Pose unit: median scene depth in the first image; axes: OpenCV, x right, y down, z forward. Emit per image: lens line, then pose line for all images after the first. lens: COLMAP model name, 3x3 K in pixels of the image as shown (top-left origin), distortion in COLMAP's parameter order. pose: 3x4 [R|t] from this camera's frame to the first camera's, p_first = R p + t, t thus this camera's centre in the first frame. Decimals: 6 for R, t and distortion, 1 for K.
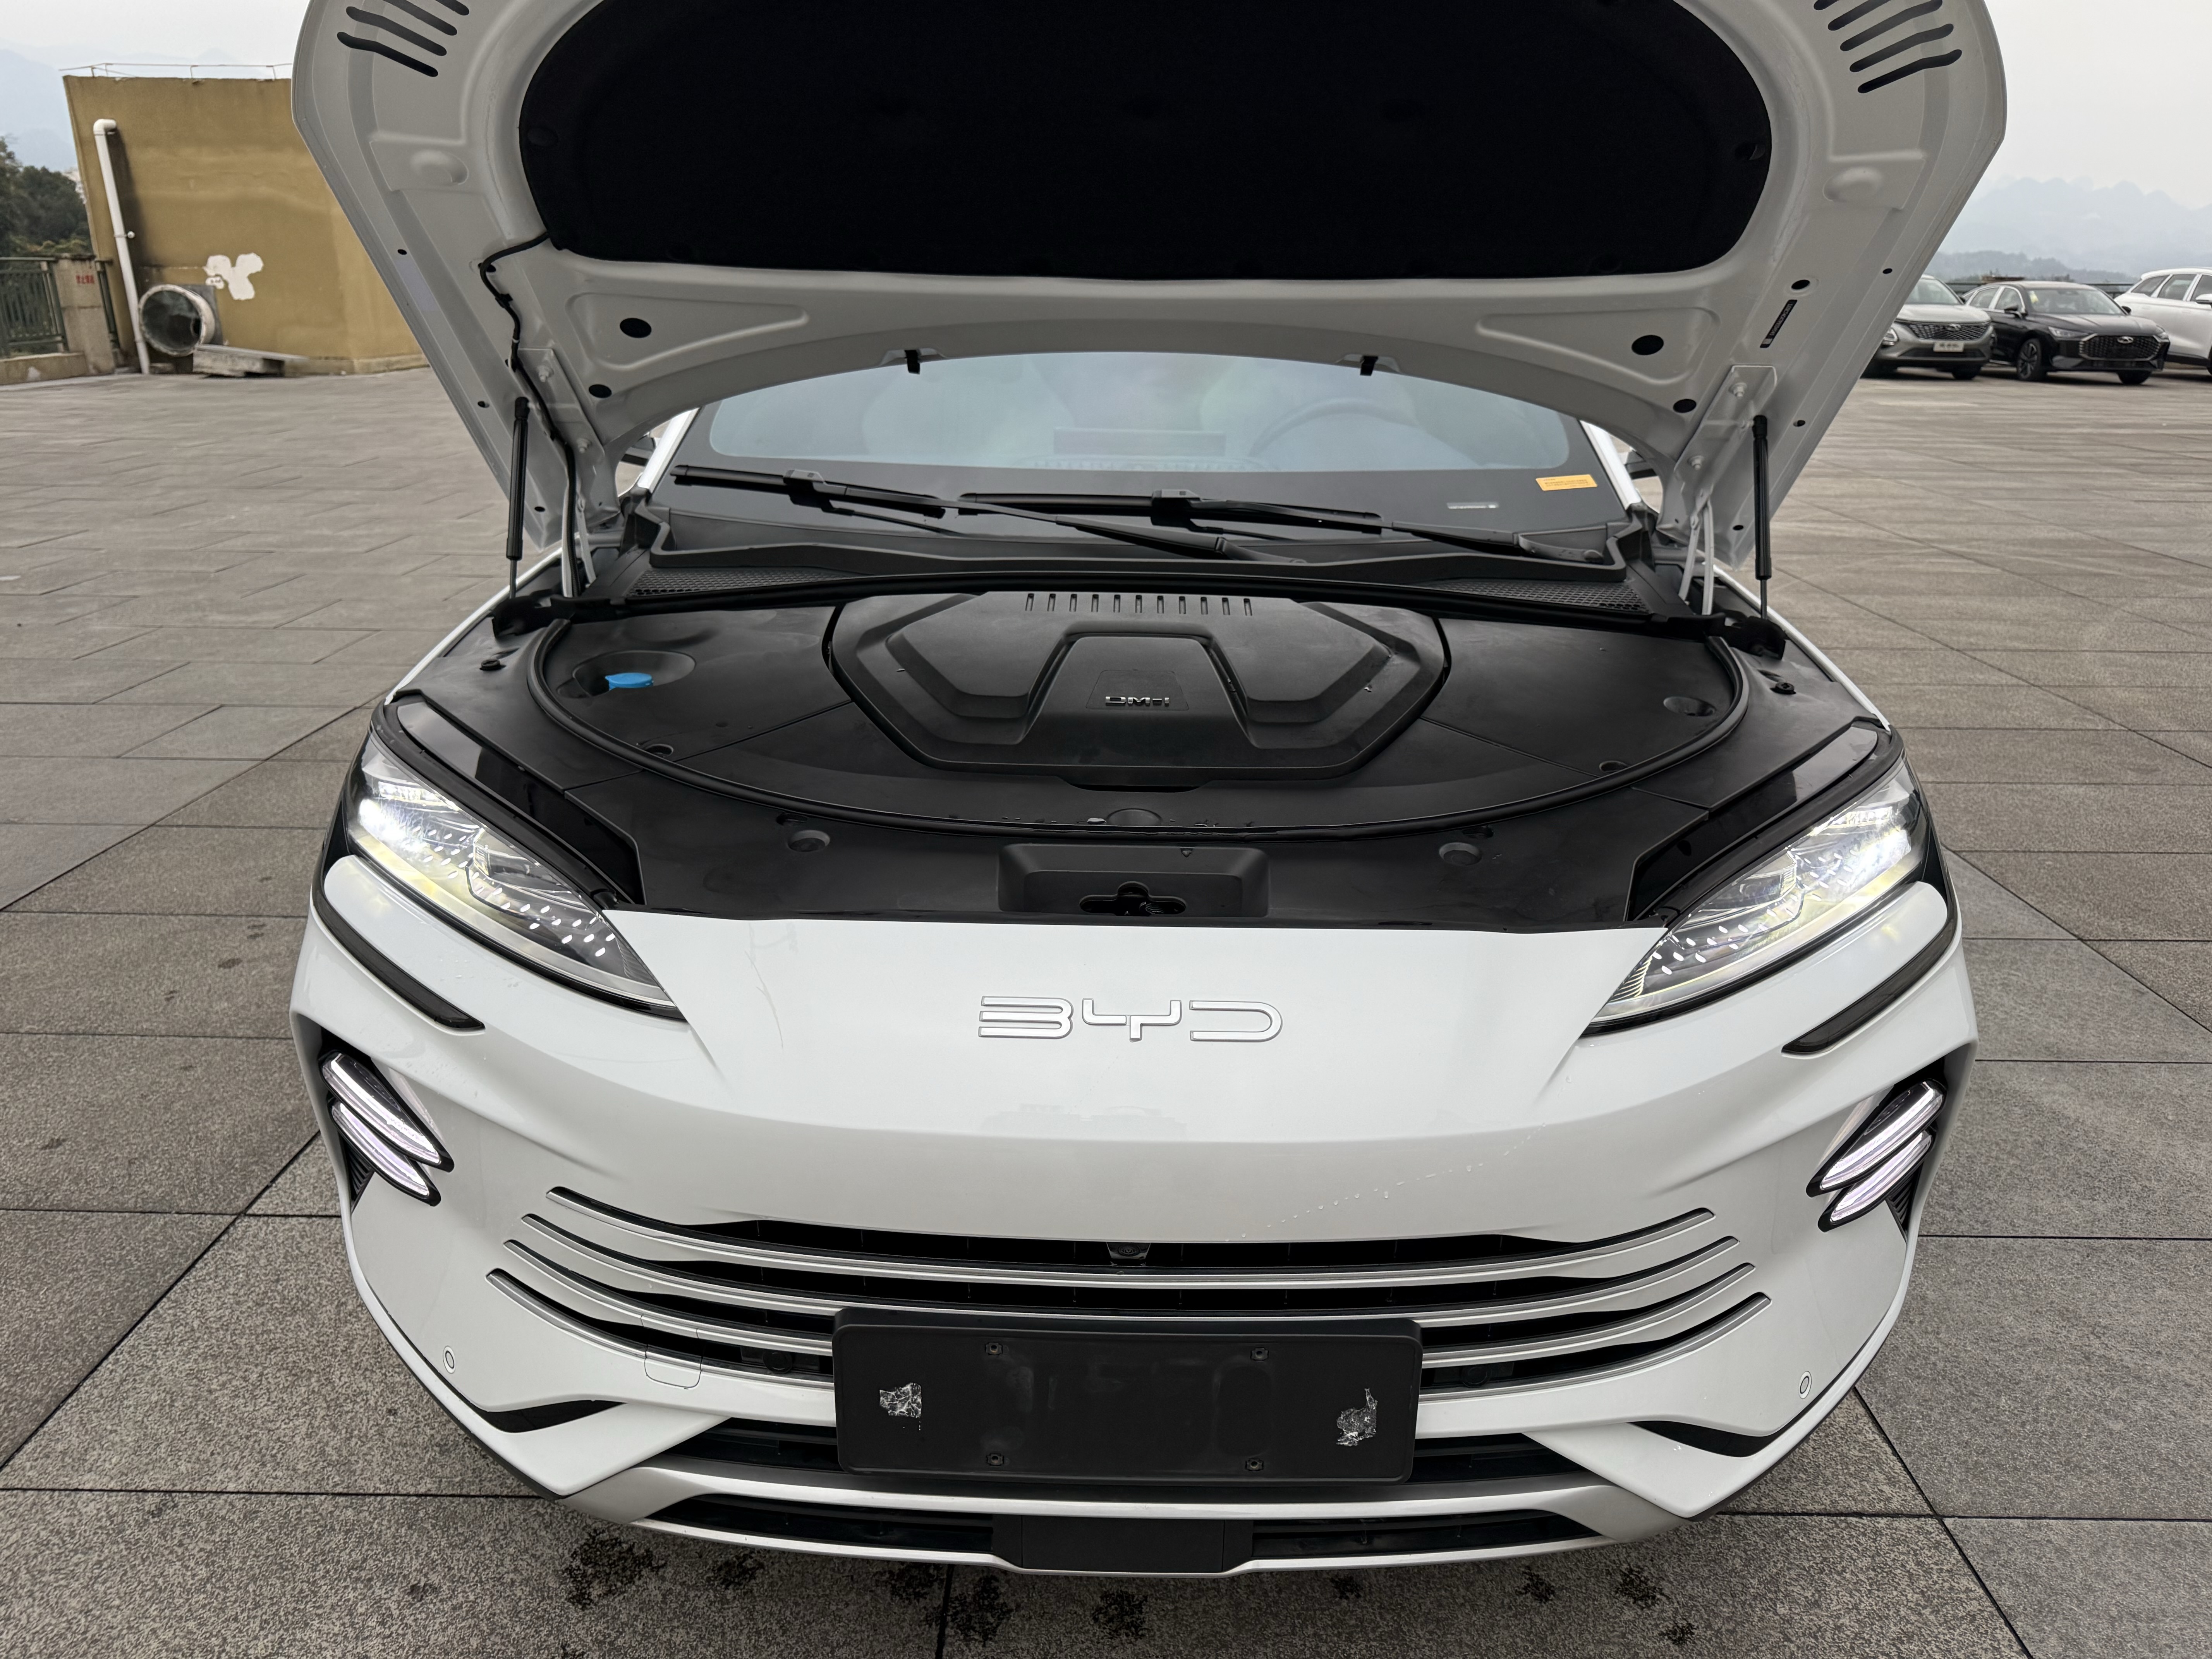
lens RADIAL K [[1555.2, 0, 1120.6], [0, 1555.2, 823.1], [0, 0, 1]] dist [0.004693, -0.008516]
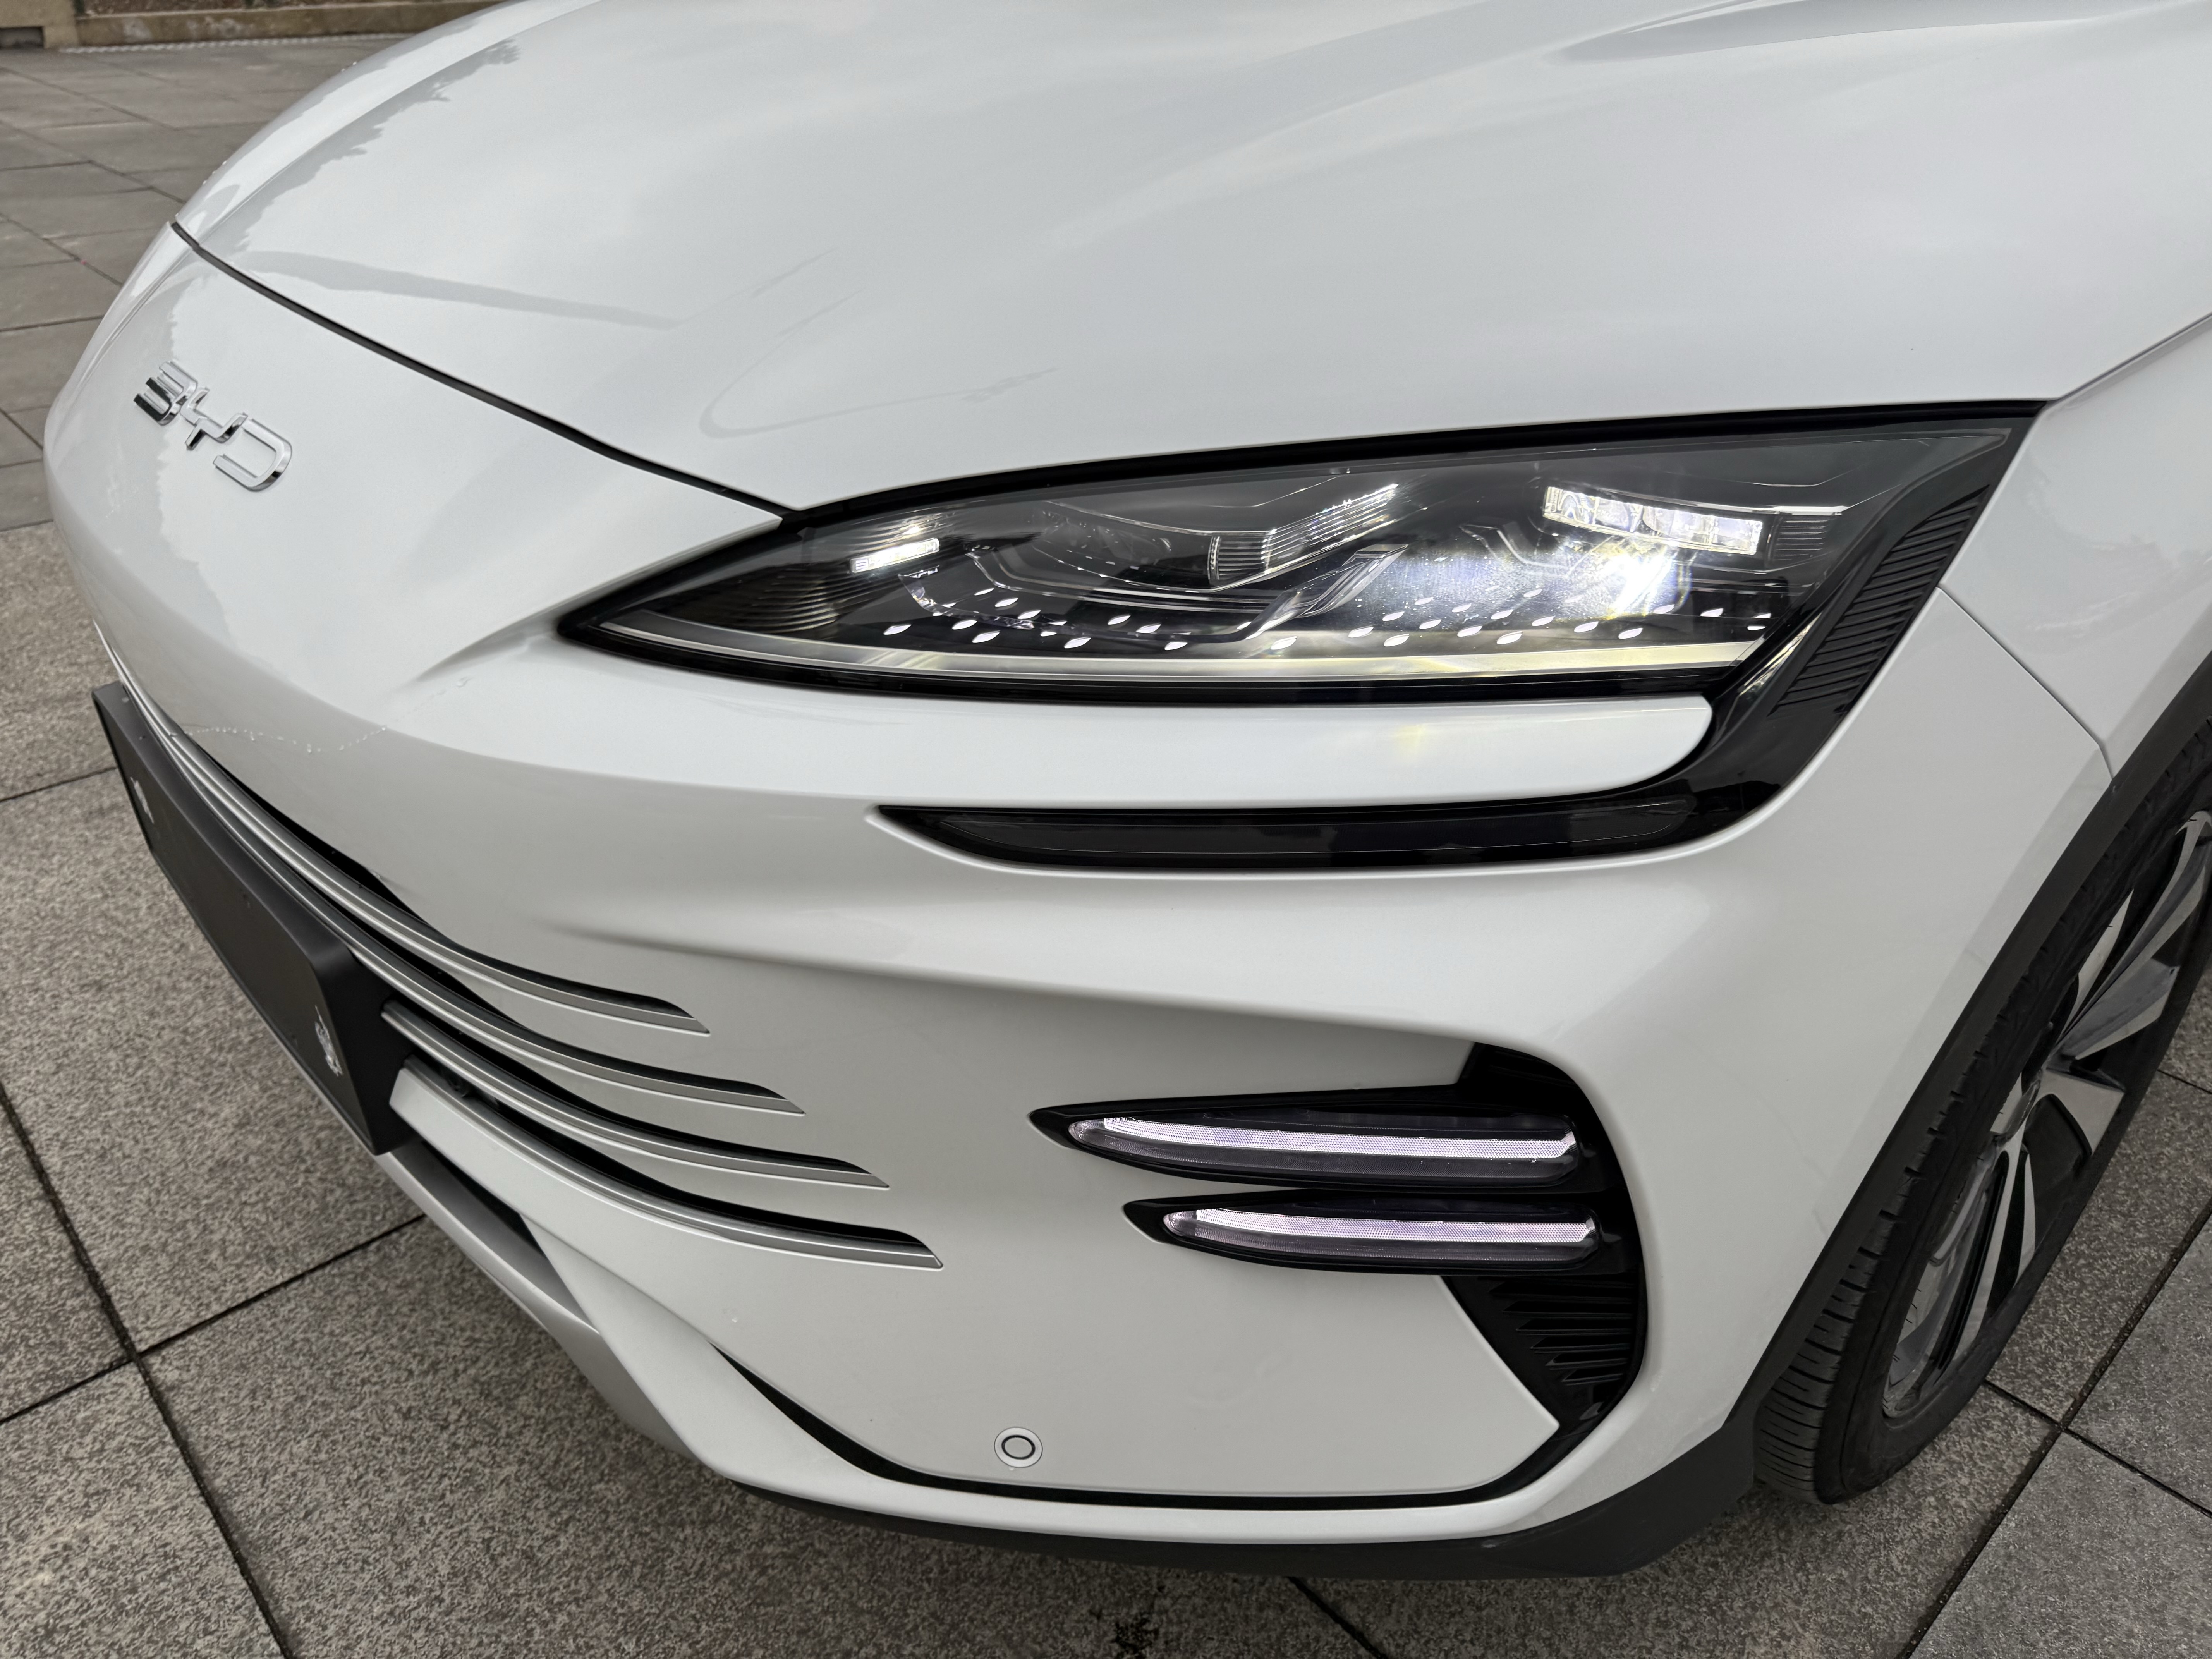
lens RADIAL K [[1555.2, 0, 1120.6], [0, 1555.2, 823.1], [0, 0, 1]] dist [0.004693, -0.008516]
pose [[0.690674, 0.365815, -0.623818, 0.297434], [-0.241842, 0.929793, 0.277483, -0.004795], [0.681529, -0.040785, 0.730653, 0.253760]]
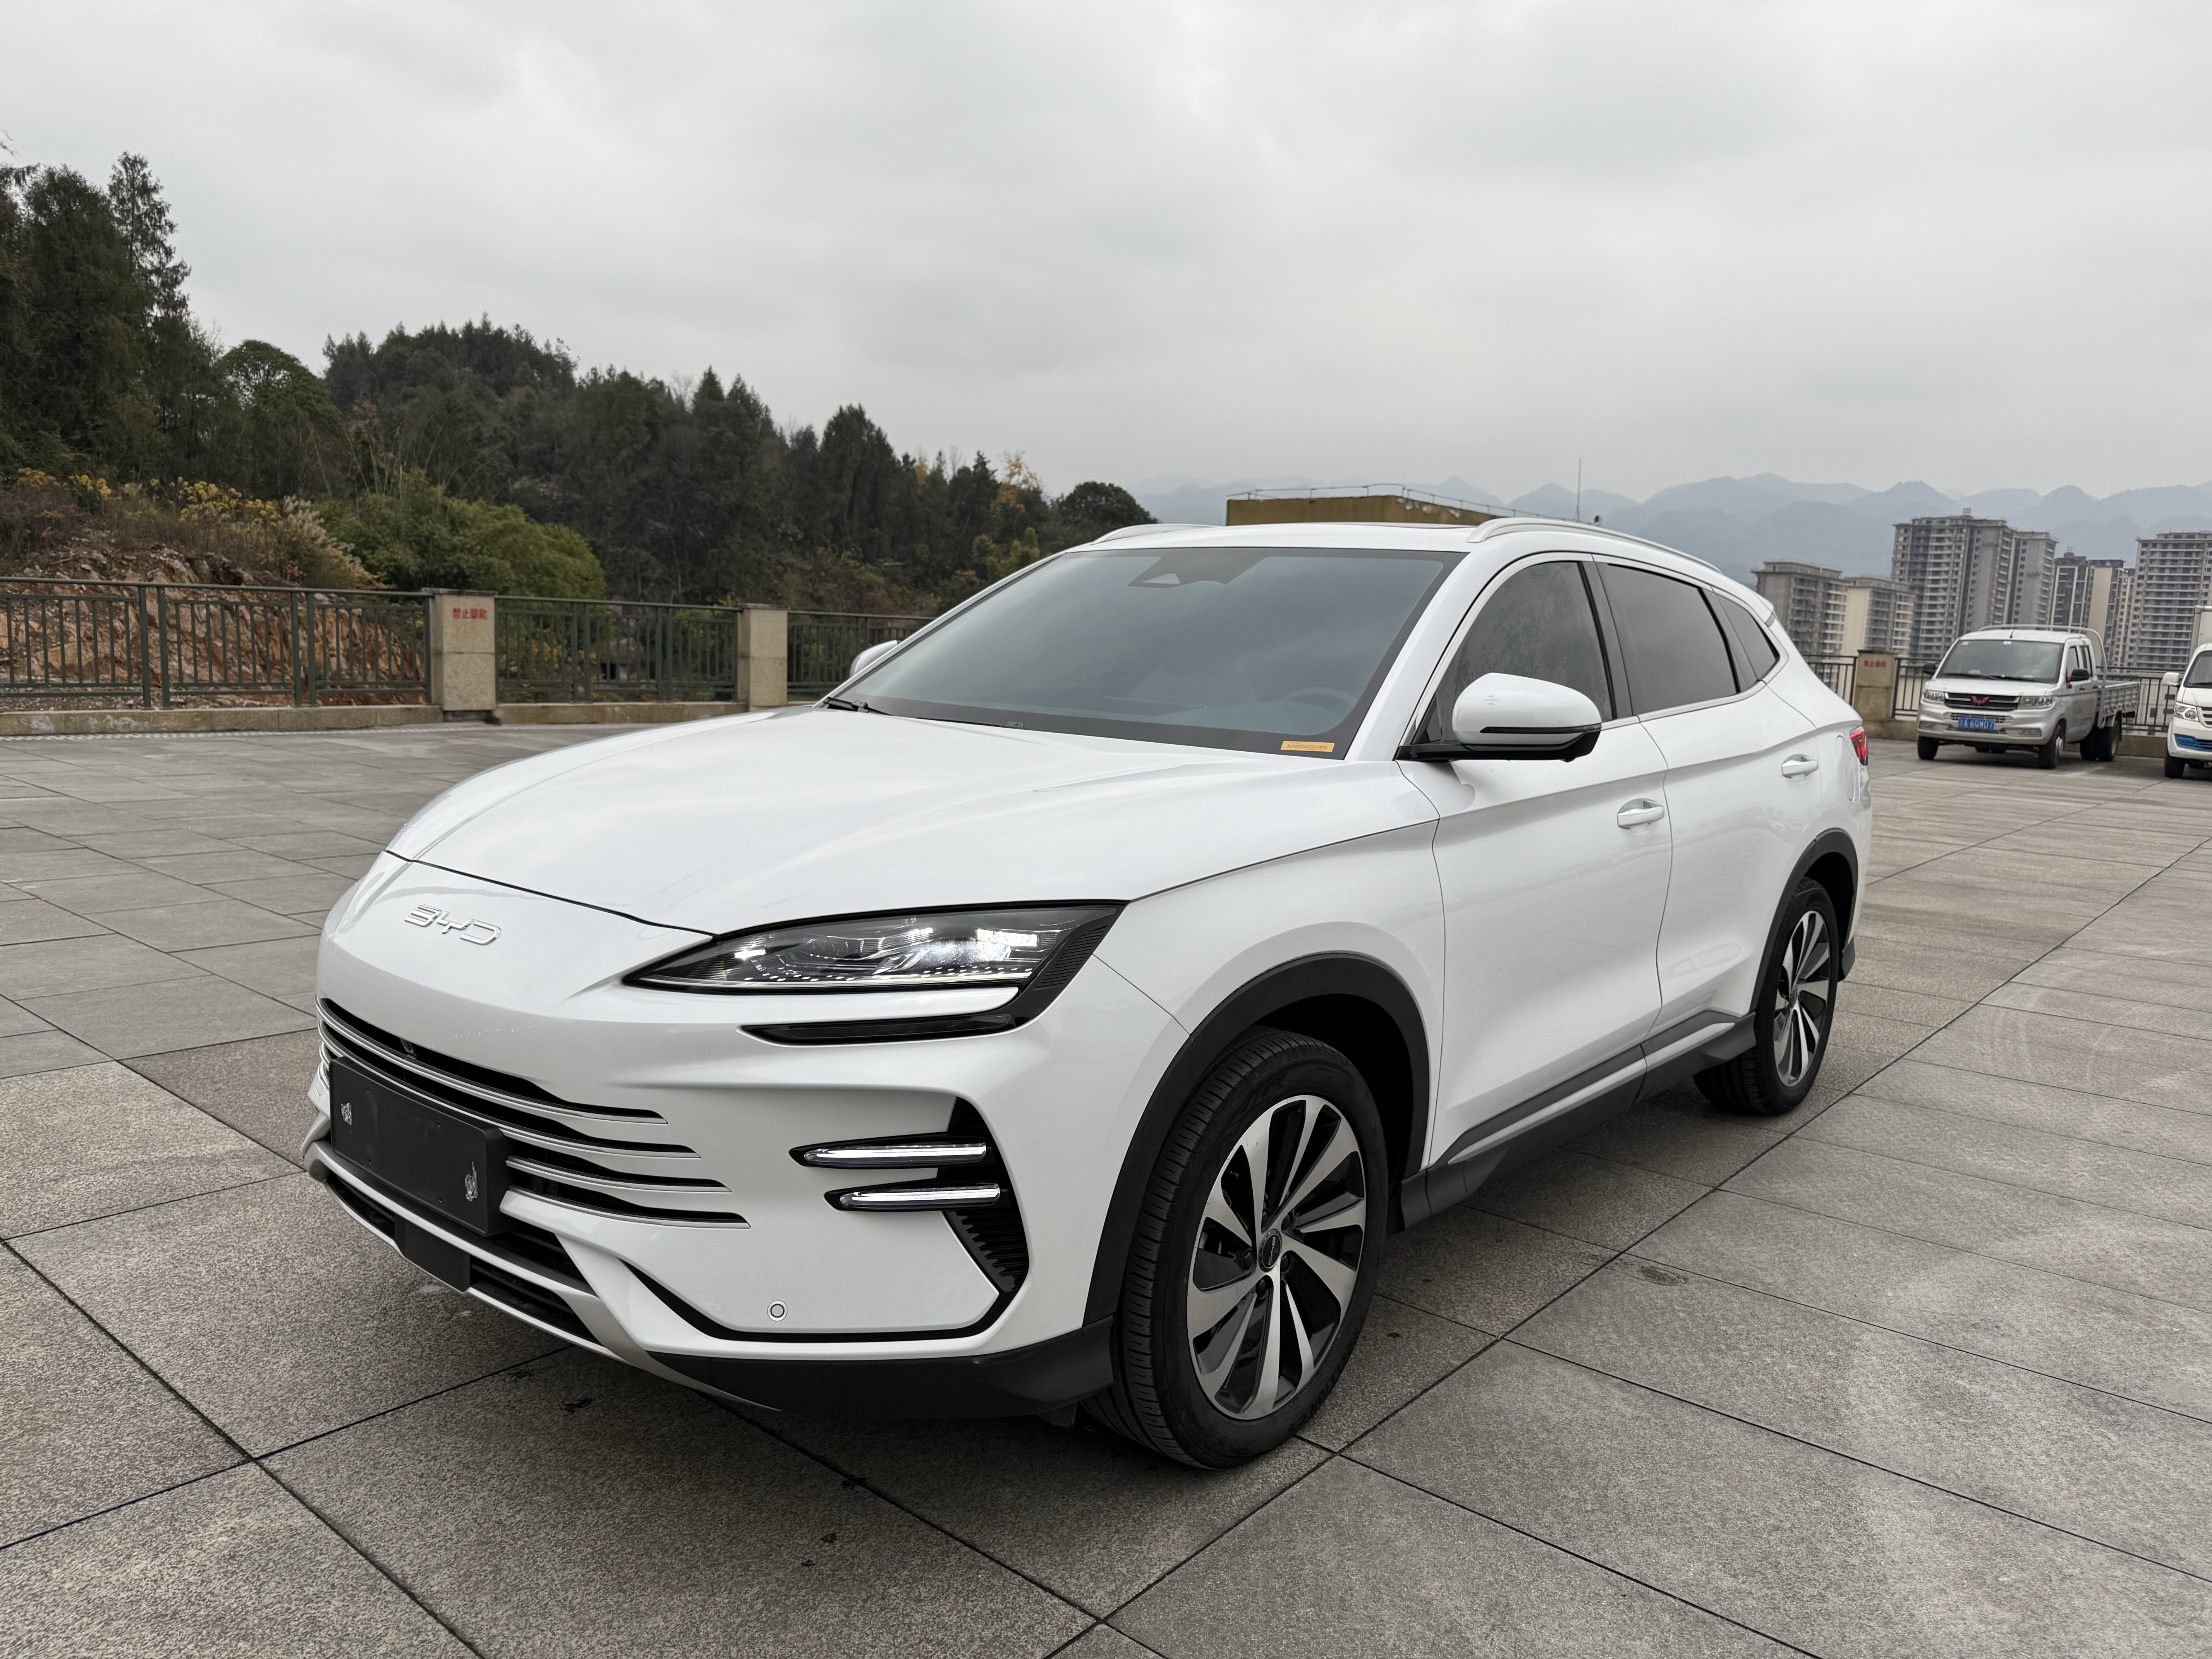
lens RADIAL K [[1569.7, 0, 1095.4], [0, 1569.7, 821.1], [0, 0, 1]] dist [0.013728, -0.020552]
pose [[0.769563, 0.092783, -0.631794, 0.602503], [-0.239375, 0.959159, -0.150714, 0.036718], [0.592007, 0.267219, 0.760343, 0.001204]]
